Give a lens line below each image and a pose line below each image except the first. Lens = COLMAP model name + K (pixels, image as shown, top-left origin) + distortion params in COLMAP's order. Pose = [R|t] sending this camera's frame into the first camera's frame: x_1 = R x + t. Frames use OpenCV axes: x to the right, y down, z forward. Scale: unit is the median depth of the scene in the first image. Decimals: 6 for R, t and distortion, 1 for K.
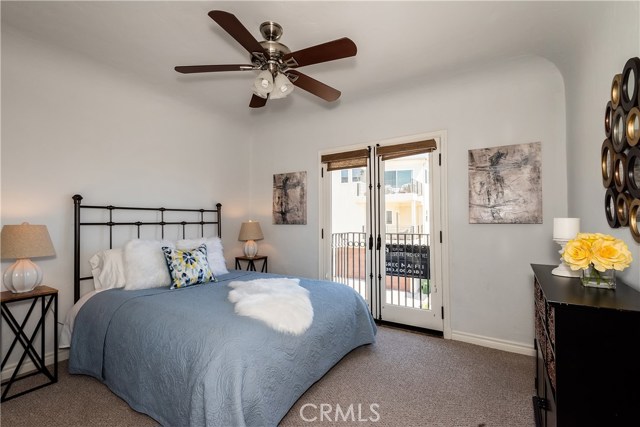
lens RADIAL K [[294.6, 0, 320.0], [0, 294.6, 213.5], [0, 0, 1]] dist [0.051959, 0.000015]
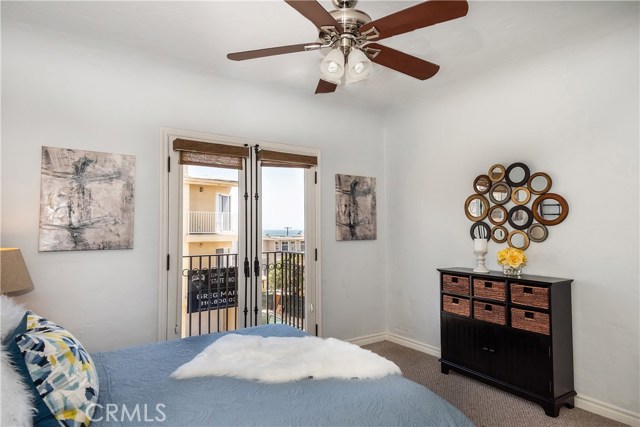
lens RADIAL K [[364.8, 0, 320.0], [0, 364.8, 213.5], [0, 0, 1]] dist [0.028154, -0.000825]
pose [[0.328585, 0.044034, 0.943447, -0.799476], [0.010322, 0.998685, -0.050207, 0.010553], [-0.944418, 0.026236, 0.327699, 0.567738]]
